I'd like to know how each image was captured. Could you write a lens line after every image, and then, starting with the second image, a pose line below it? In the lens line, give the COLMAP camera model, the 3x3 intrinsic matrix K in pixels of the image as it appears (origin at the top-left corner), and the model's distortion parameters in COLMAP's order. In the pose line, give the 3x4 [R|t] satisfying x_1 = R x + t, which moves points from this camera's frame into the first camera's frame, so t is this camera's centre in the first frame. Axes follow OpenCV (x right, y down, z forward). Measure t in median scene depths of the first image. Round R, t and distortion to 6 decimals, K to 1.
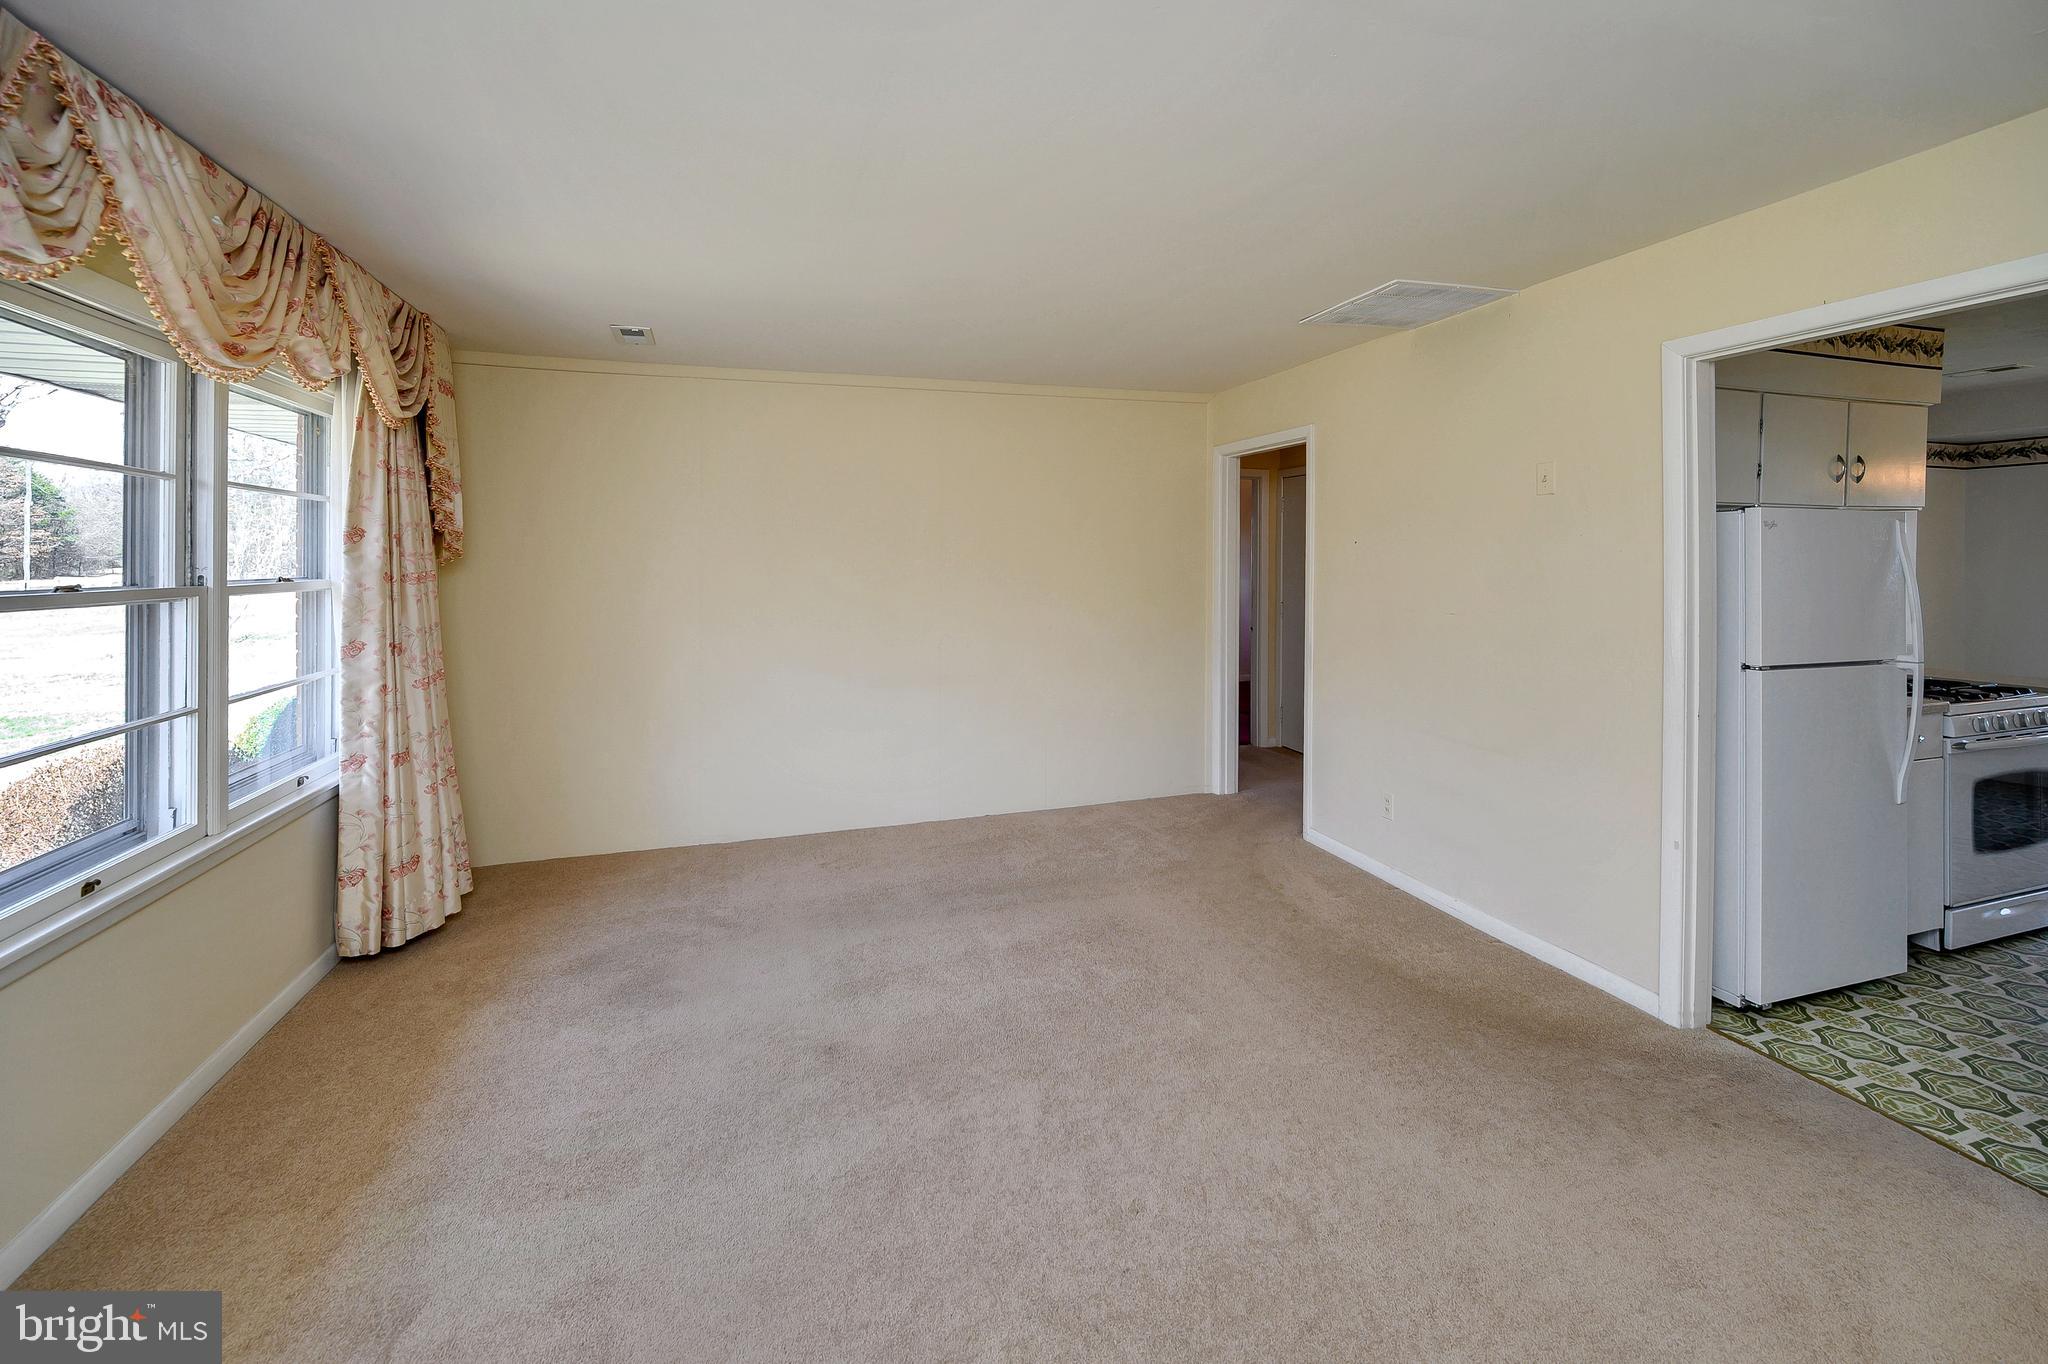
lens RADIAL K [[841.9, 0, 1020.1], [0, 841.9, 576.3], [0, 0, 1]] dist [-0.000157, -0.000097]
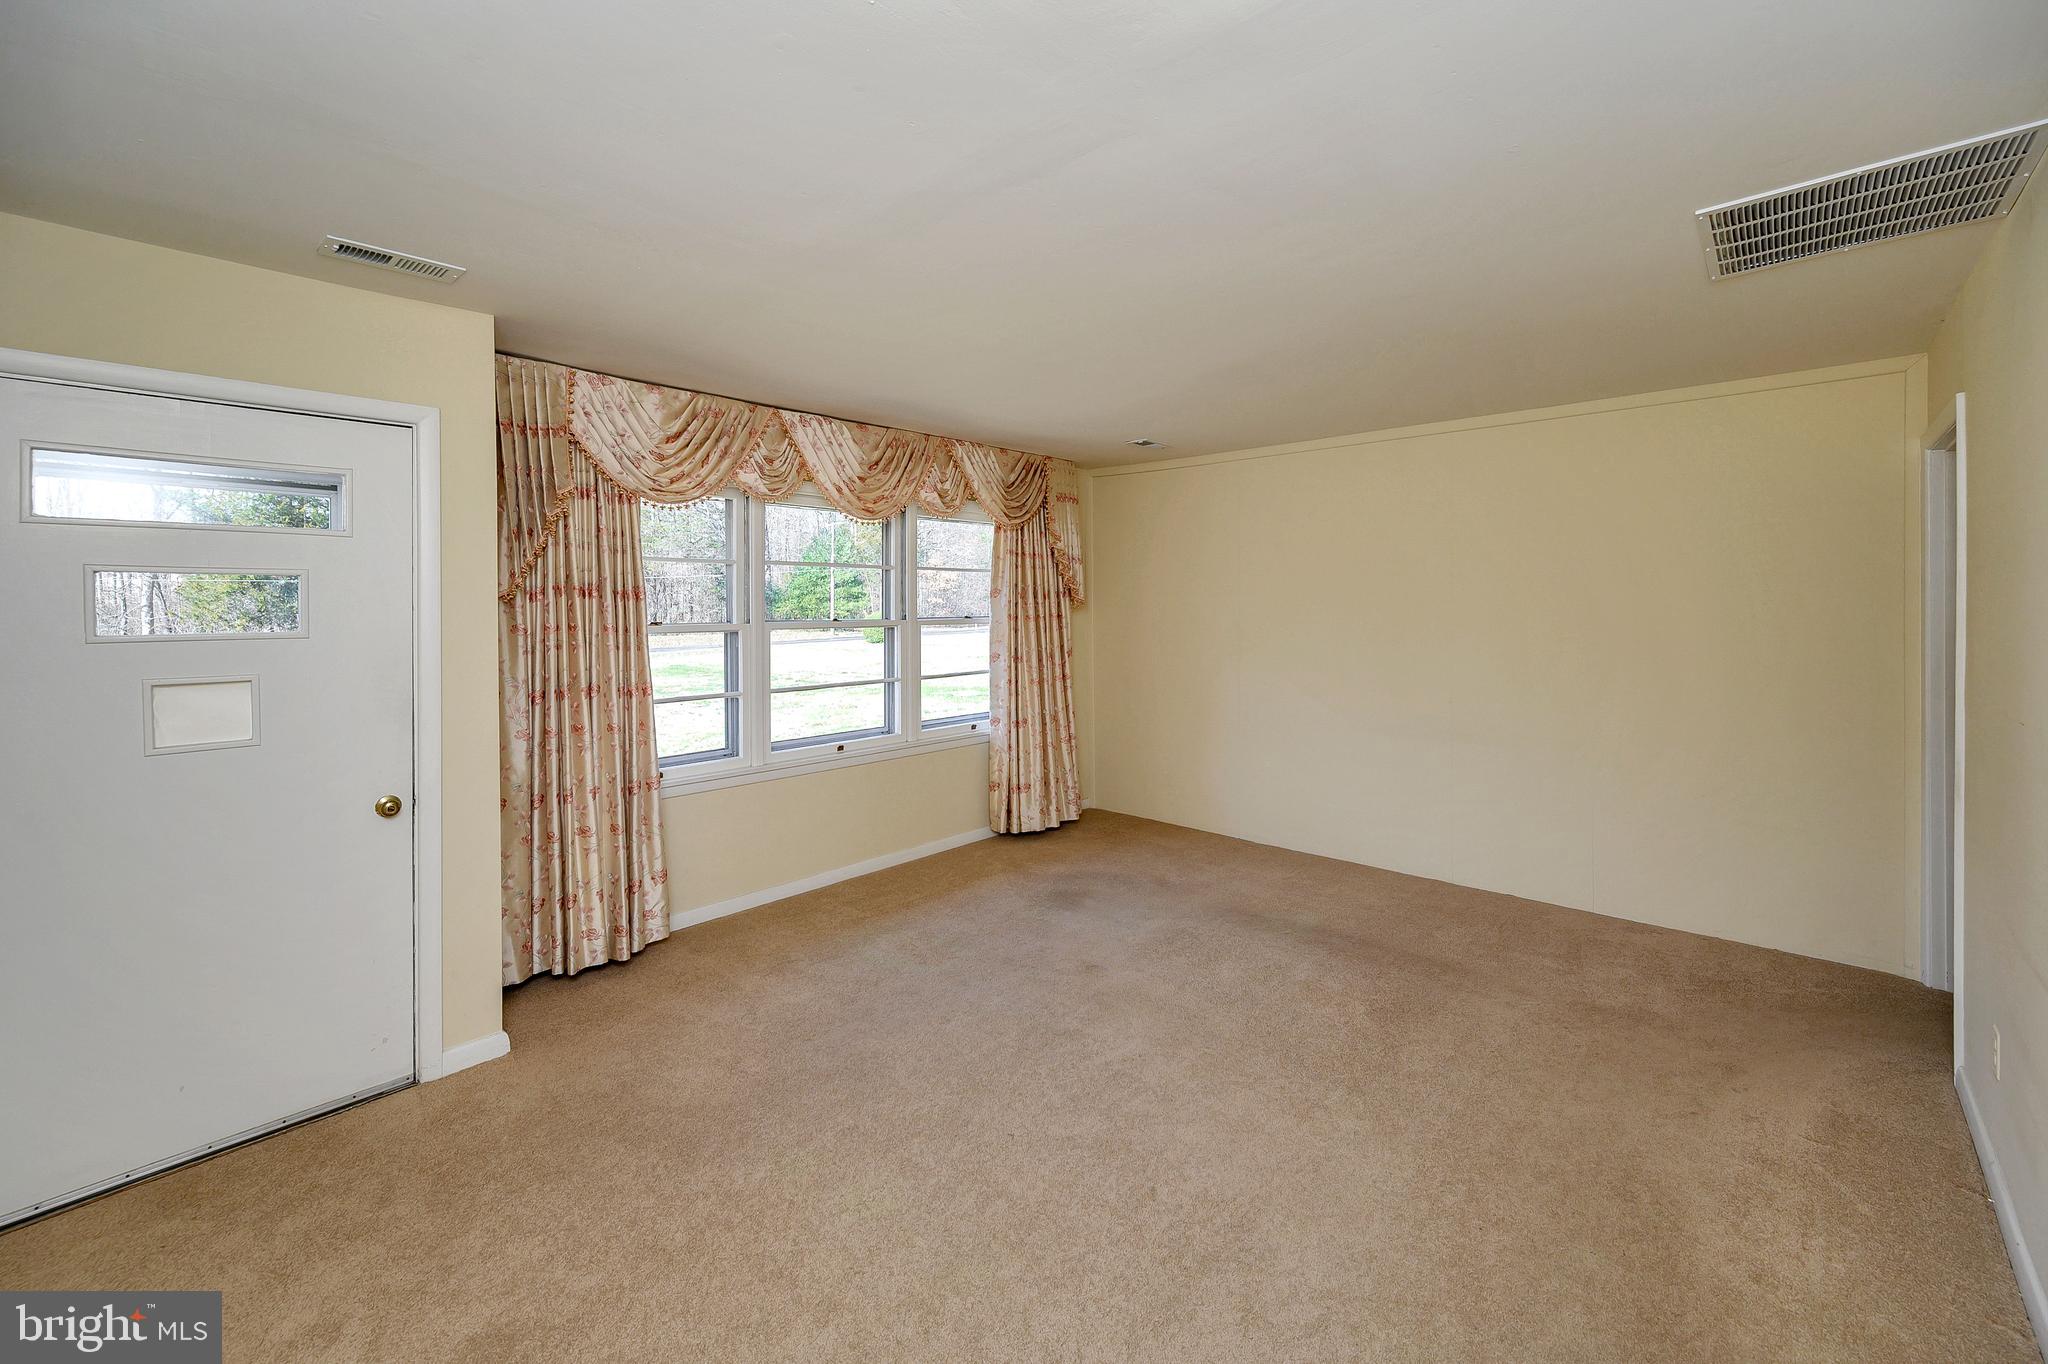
lens RADIAL K [[818.8, 0, 1025.7], [0, 818.8, 628.7], [0, 0, 1]] dist [-0.000710, -0.000033]
pose [[0.482328, 0.023785, -0.875668, 0.754819], [-0.015666, 0.999706, 0.018525, -0.006875], [0.875851, 0.004783, 0.482559, 0.228909]]
